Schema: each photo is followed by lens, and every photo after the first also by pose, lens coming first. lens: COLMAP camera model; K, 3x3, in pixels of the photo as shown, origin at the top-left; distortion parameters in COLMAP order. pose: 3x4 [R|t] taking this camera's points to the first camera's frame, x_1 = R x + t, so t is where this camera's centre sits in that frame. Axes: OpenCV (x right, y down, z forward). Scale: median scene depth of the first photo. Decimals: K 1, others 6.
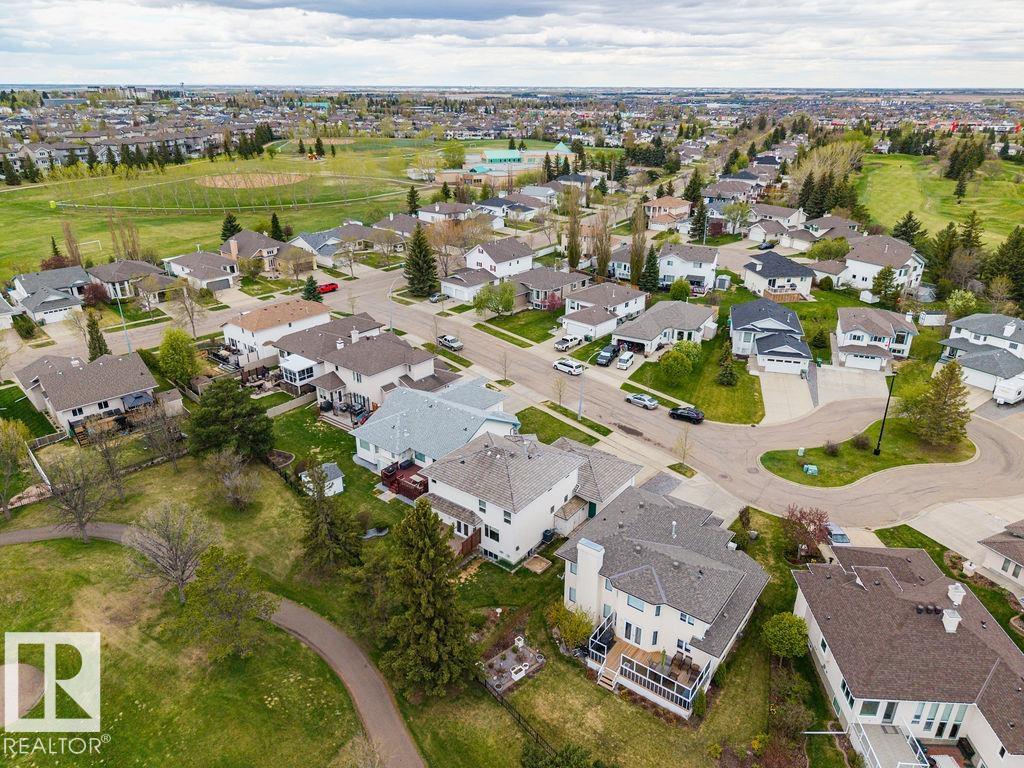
lens RADIAL K [[679.2, 0, 512.0], [0, 679.2, 384.0], [0, 0, 1]] dist [0.072632, -0.094495]
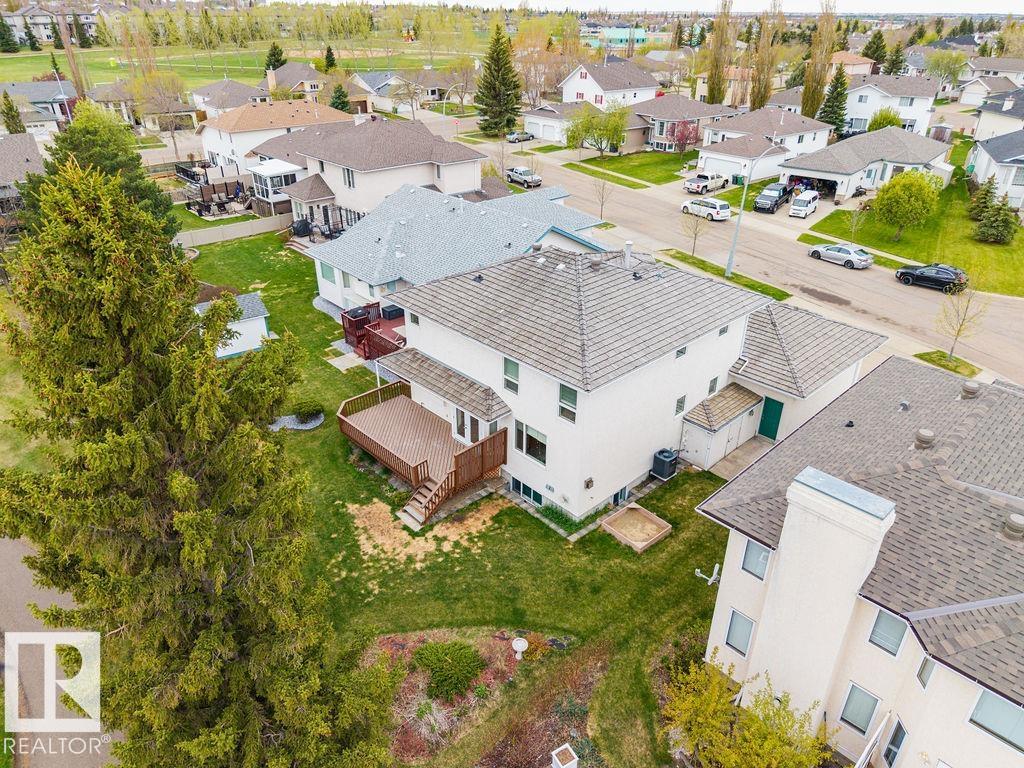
lens RADIAL K [[688.5, 0, 512.0], [0, 688.5, 384.0], [0, 0, 1]] dist [0.008774, -0.004299]
pose [[0.986990, 0.077730, -0.140743, 0.010334], [-0.065132, 0.993625, 0.092013, 0.097266], [0.146998, -0.081649, 0.985761, 0.392514]]
